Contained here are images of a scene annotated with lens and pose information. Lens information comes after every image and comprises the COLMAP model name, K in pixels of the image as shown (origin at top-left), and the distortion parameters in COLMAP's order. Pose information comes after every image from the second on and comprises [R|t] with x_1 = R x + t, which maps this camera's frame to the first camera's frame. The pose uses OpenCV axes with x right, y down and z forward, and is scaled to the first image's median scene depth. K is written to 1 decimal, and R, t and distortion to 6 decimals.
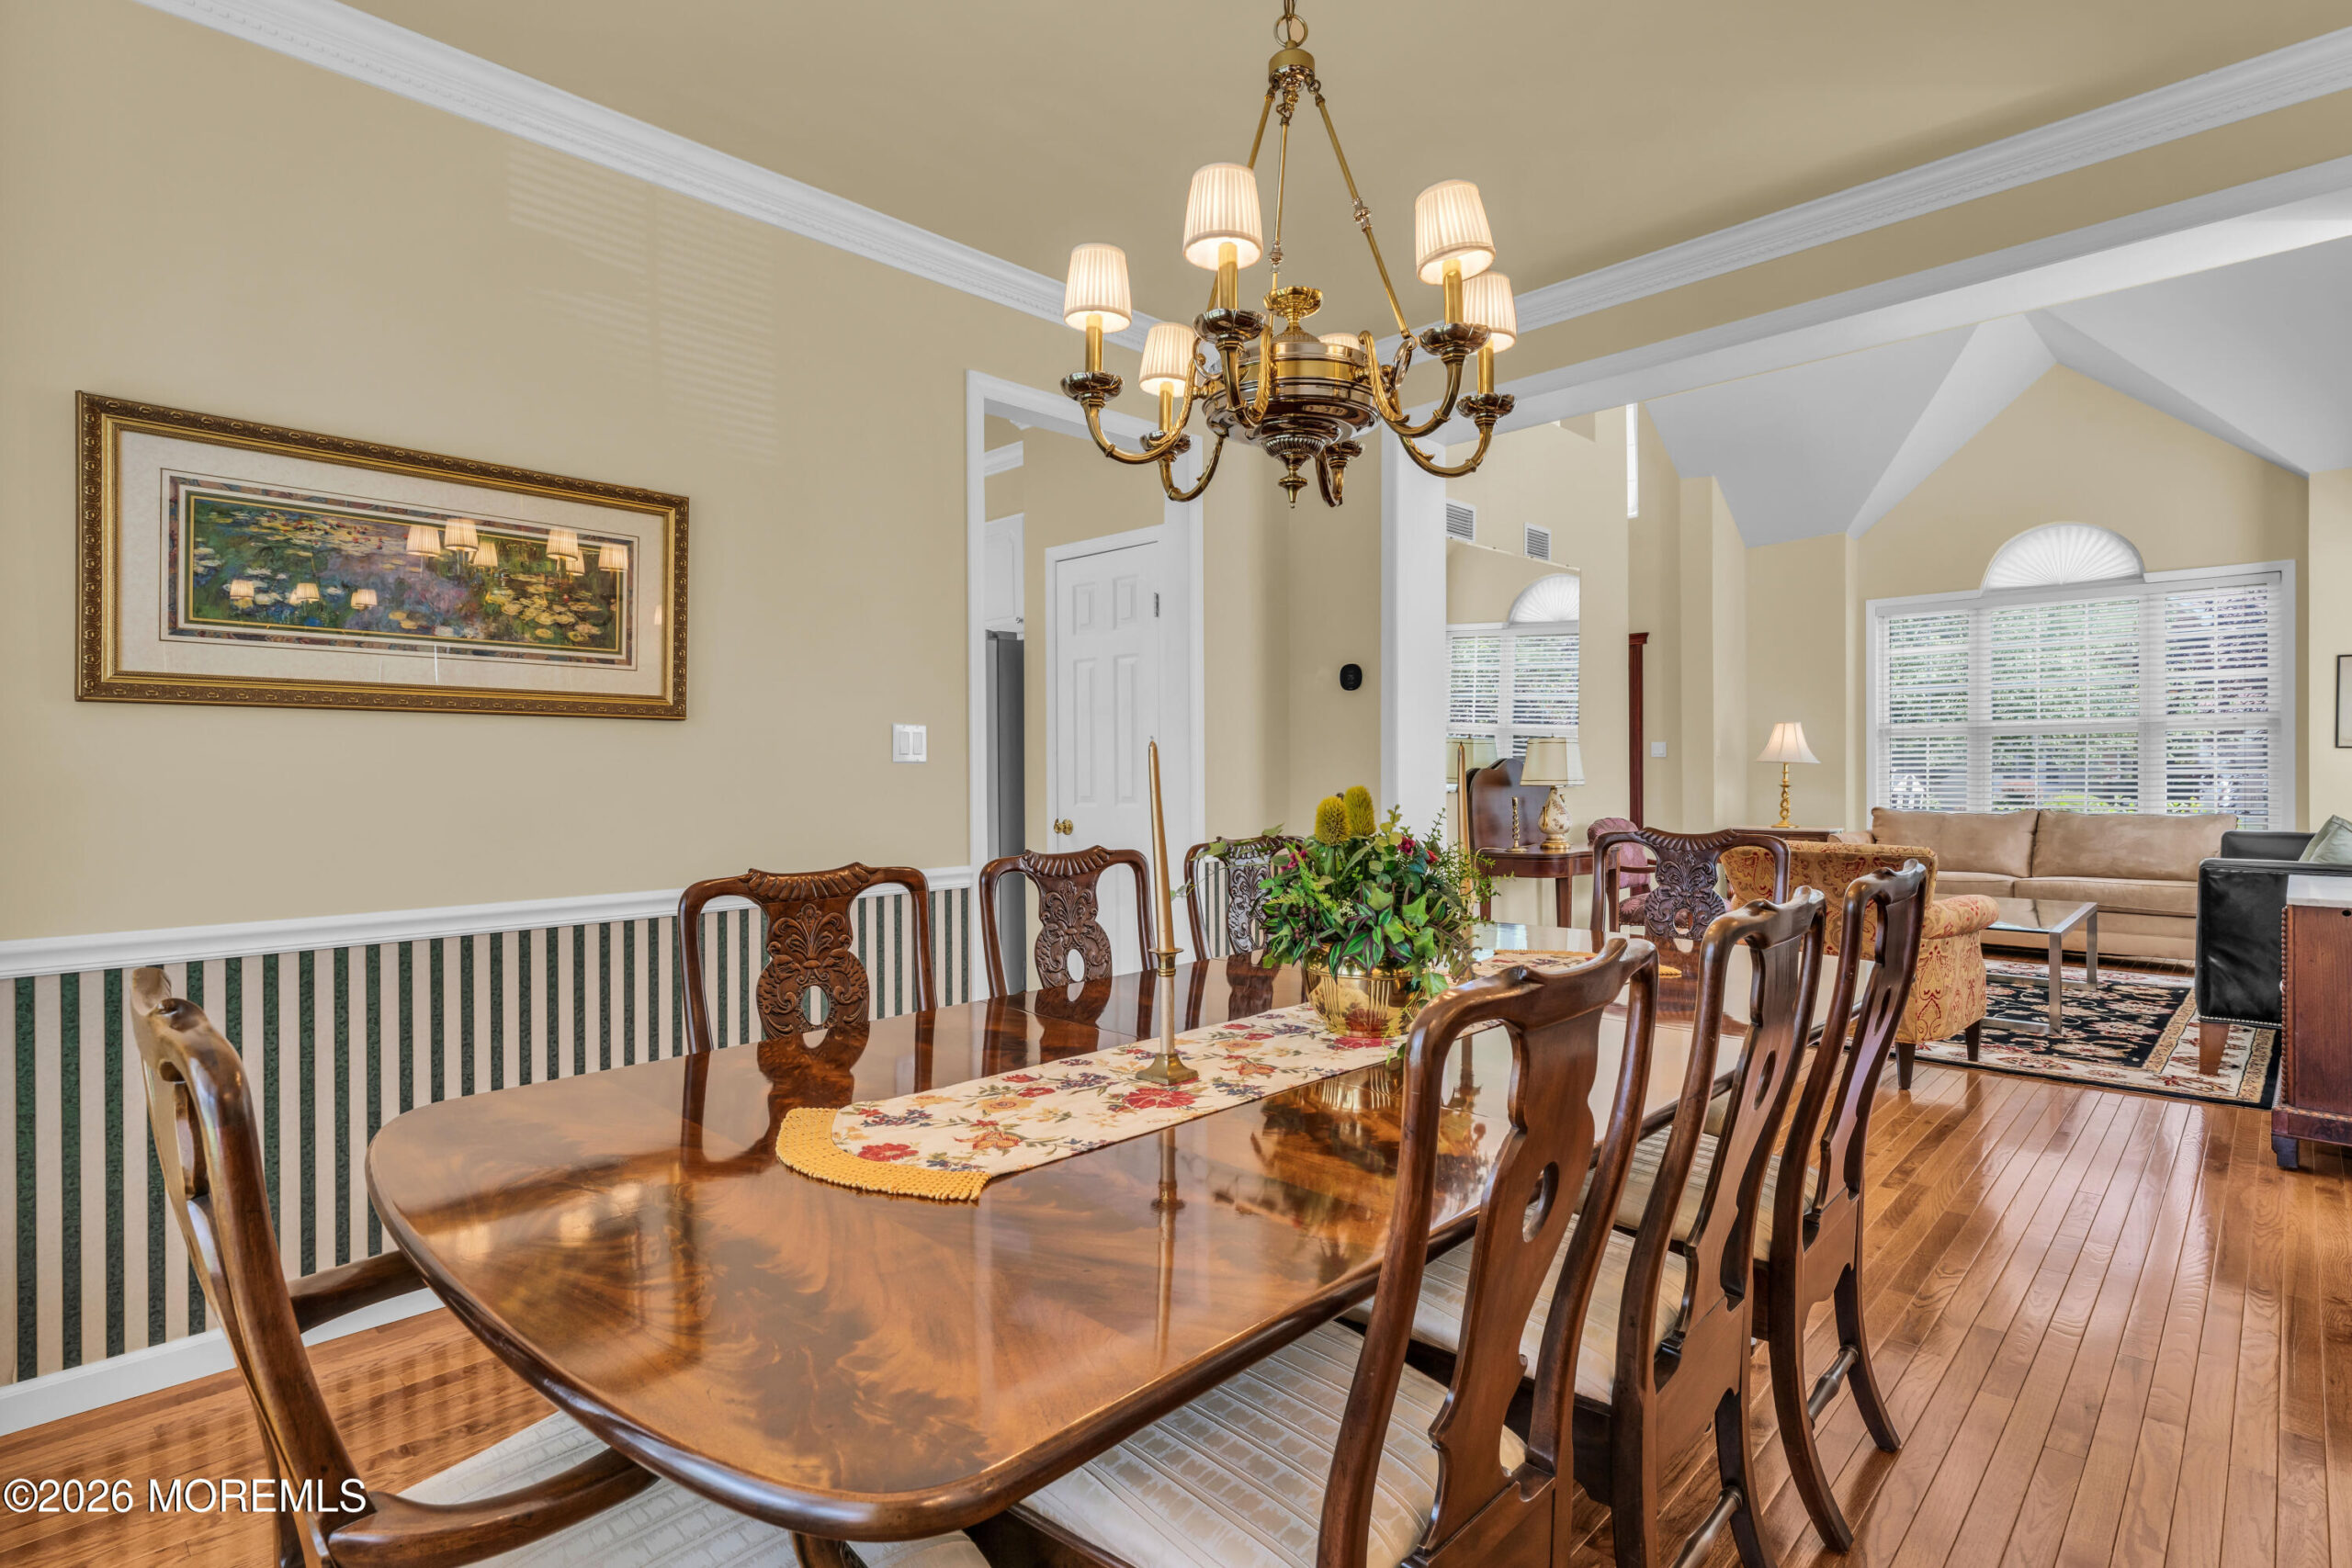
lens RADIAL K [[1130.3, 0, 1180.6], [0, 1130.3, 768.7], [0, 0, 1]] dist [-0.001544, -0.000775]
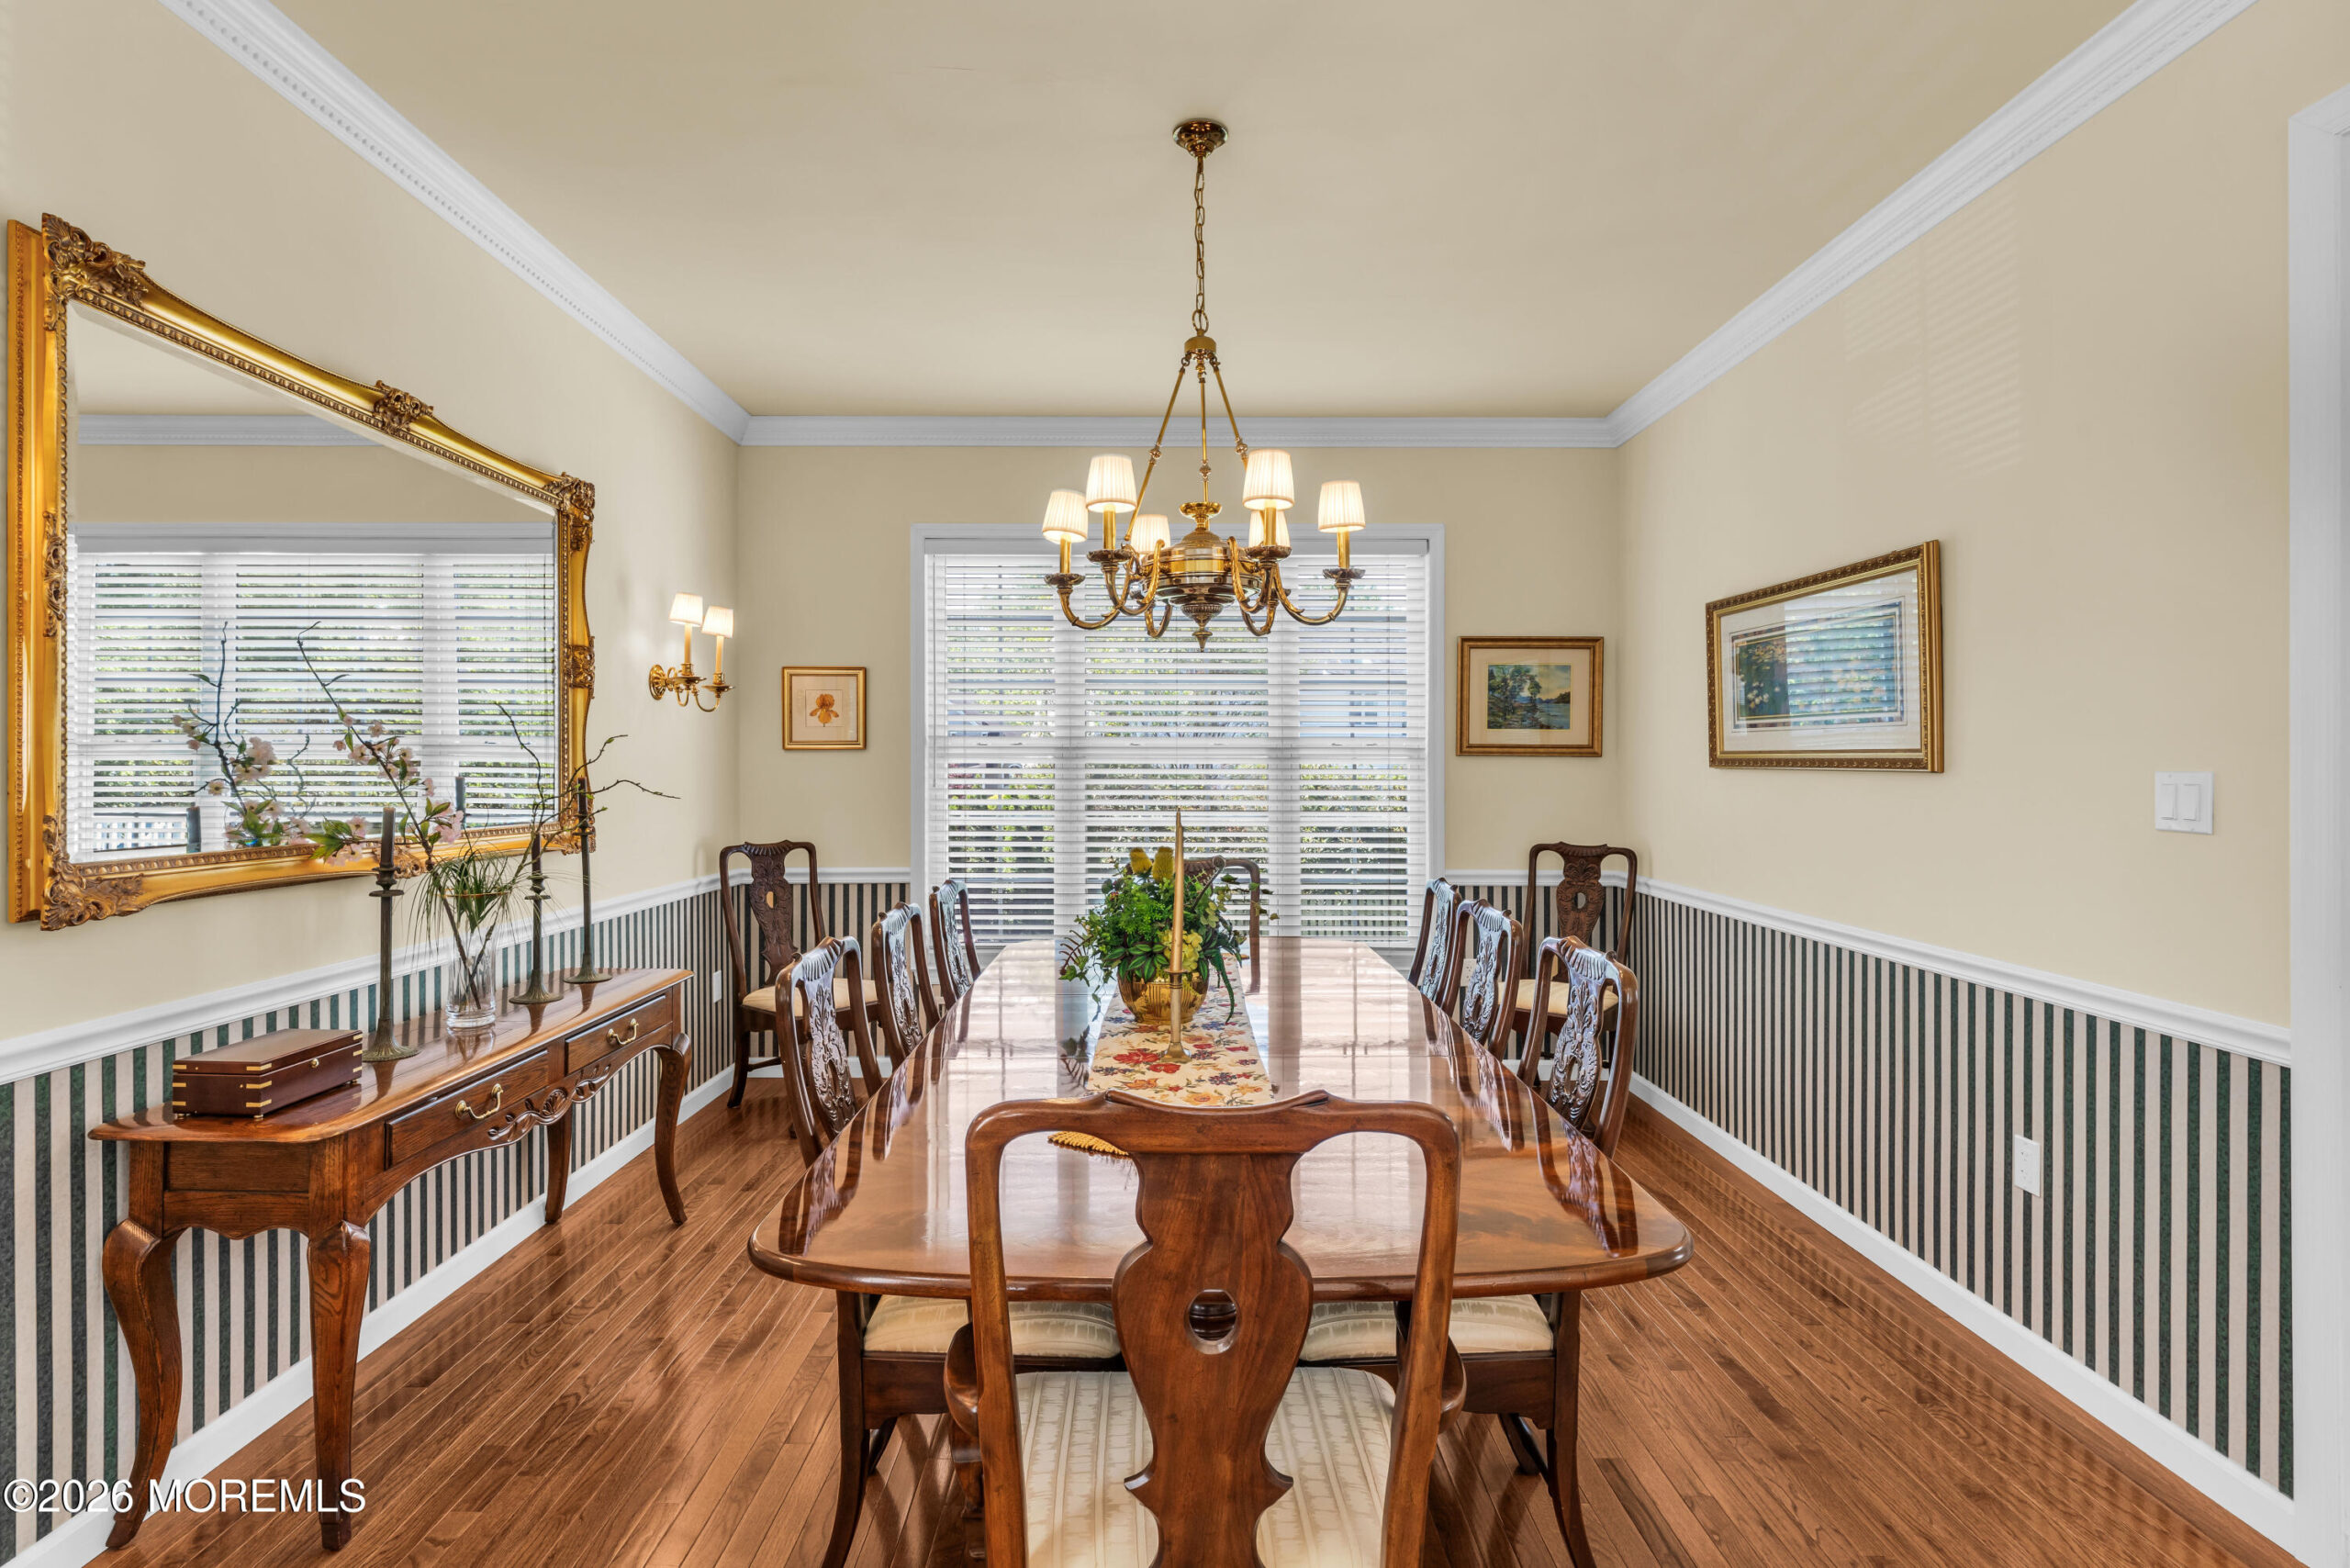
lens RADIAL K [[1092.1, 0, 1165.4], [0, 1092.1, 782.6], [0, 0, 1]] dist [0.001390, -0.000109]
pose [[-0.704451, 0.013754, -0.709619, 0.842923], [-0.000687, 0.999799, 0.020060, -0.064653], [0.709752, 0.014619, -0.704300, 1.463010]]
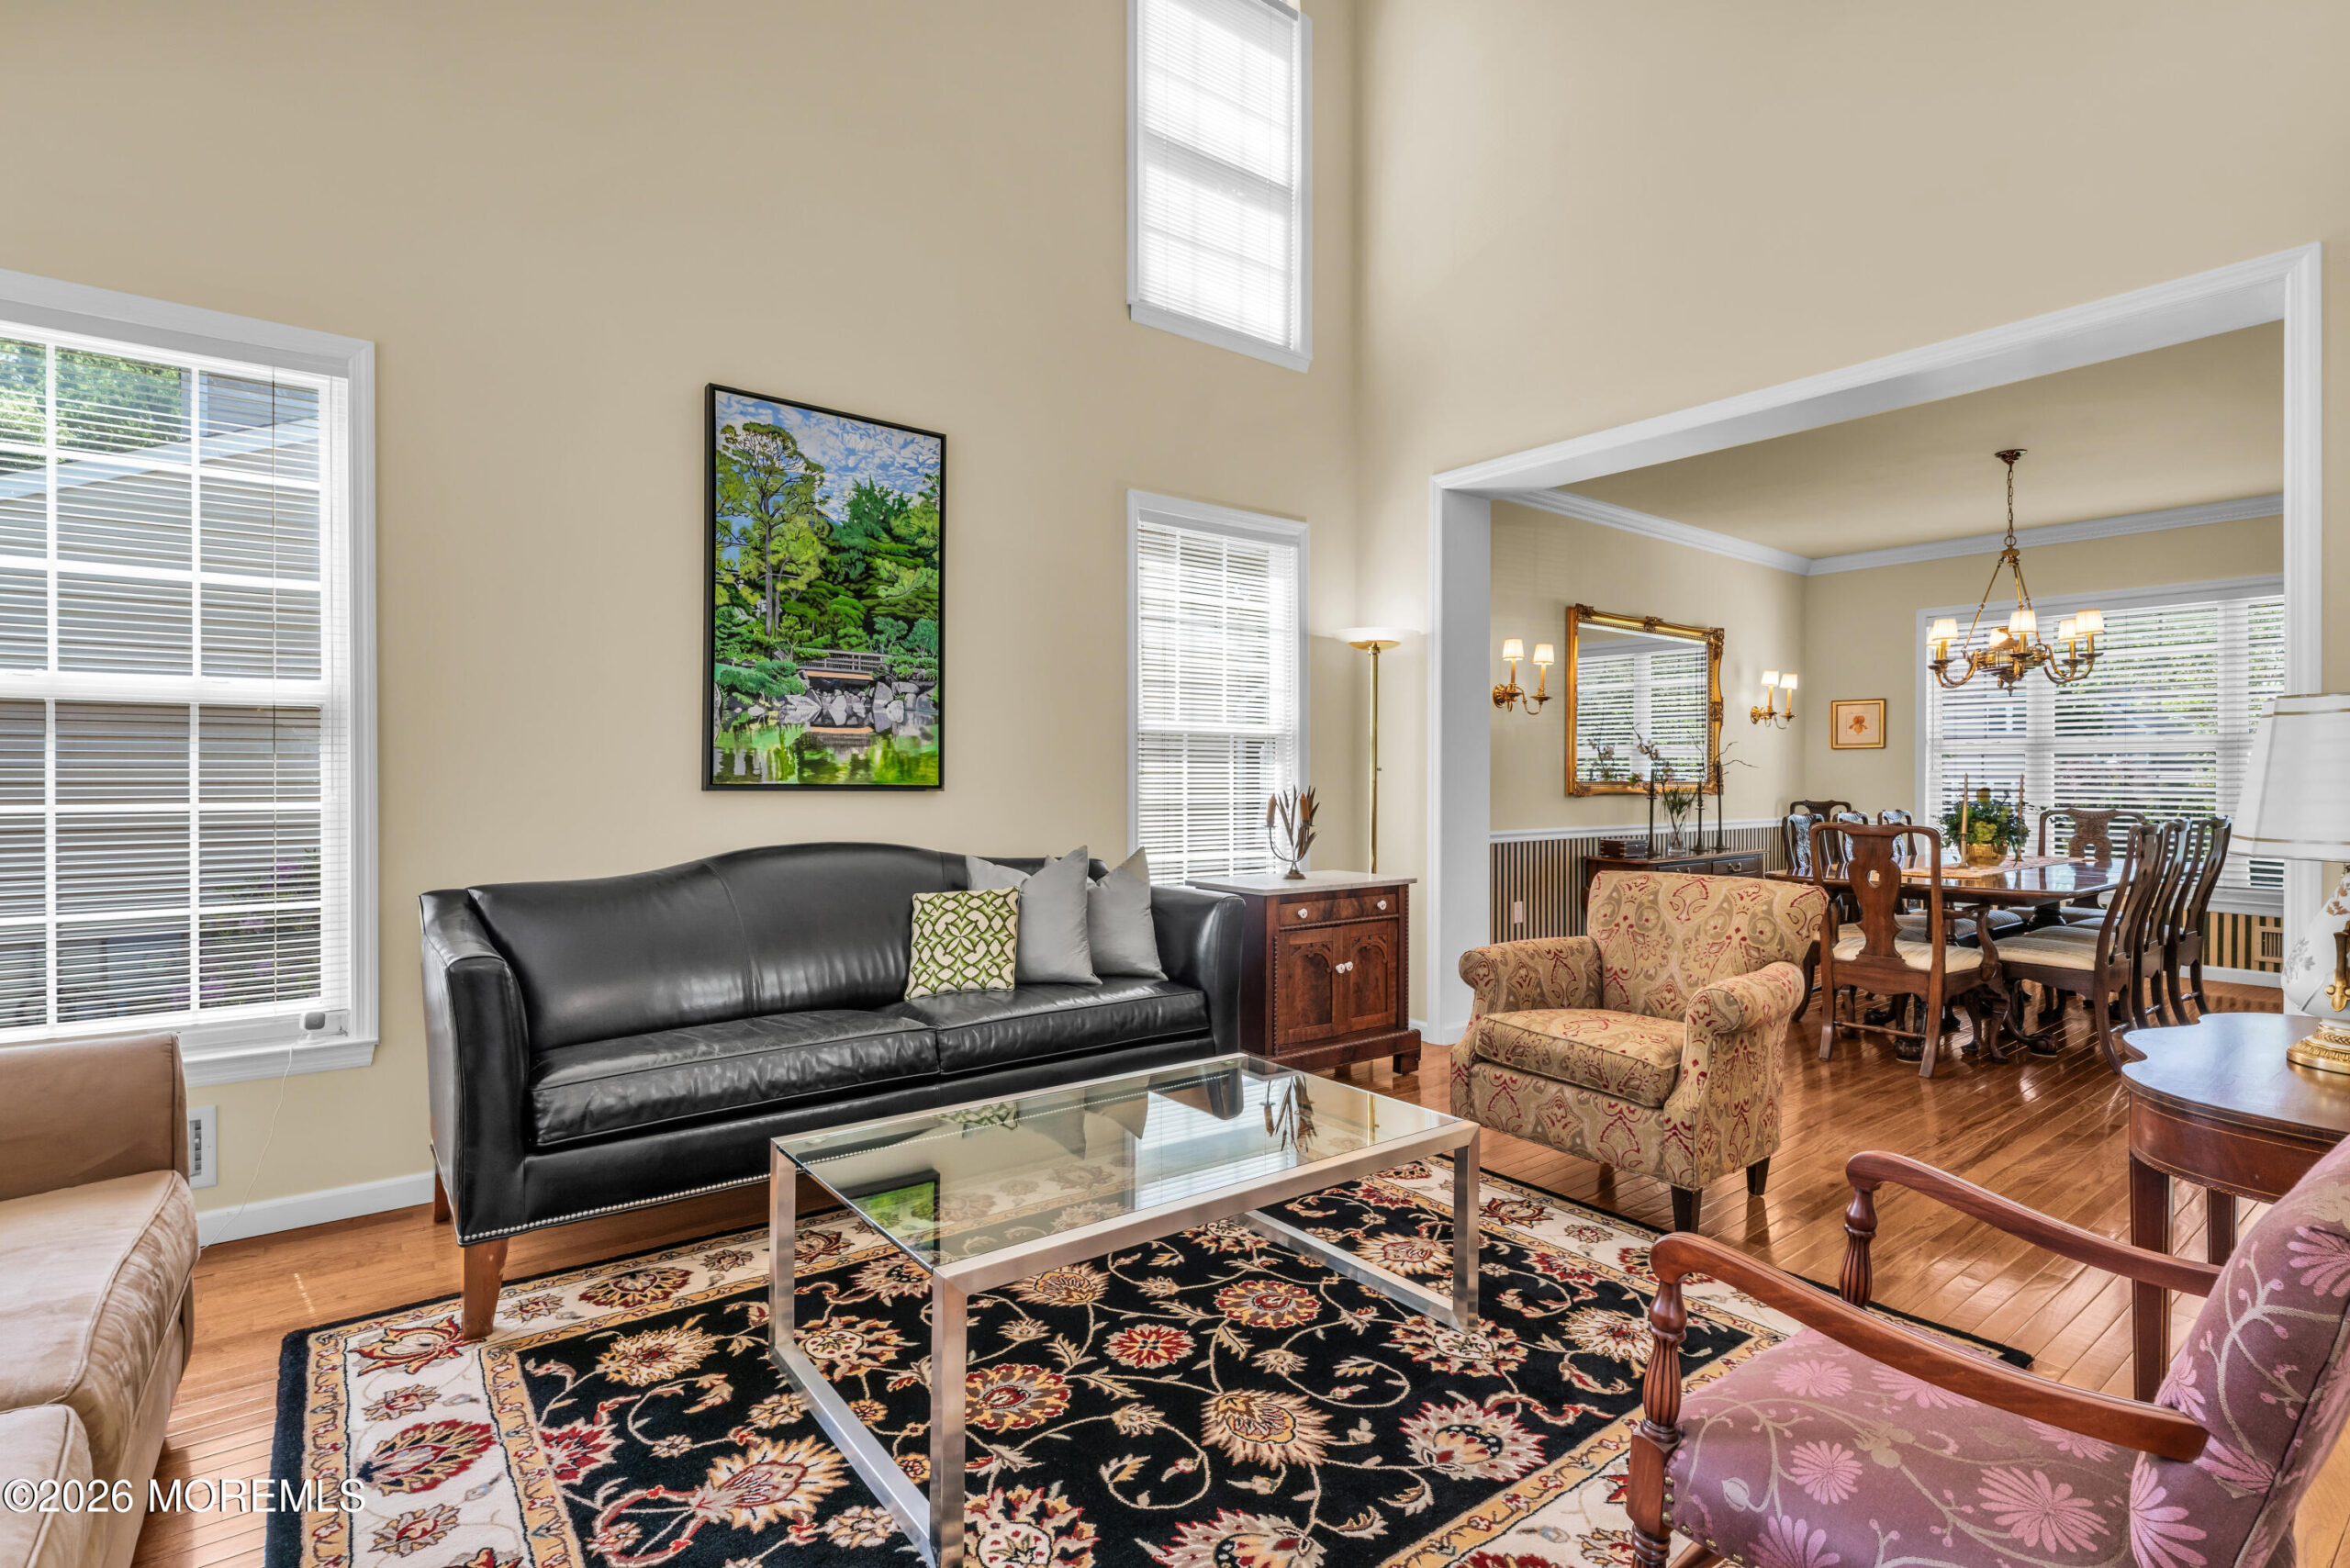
lens RADIAL K [[1092.1, 0, 1165.4], [0, 1092.1, 782.6], [0, 0, 1]] dist [0.001390, -0.000109]
pose [[-0.987237, 0.002079, 0.159244, 1.371999], [0.003531, 0.999955, 0.008832, -0.021768], [-0.159218, 0.009282, -0.987200, 3.080923]]
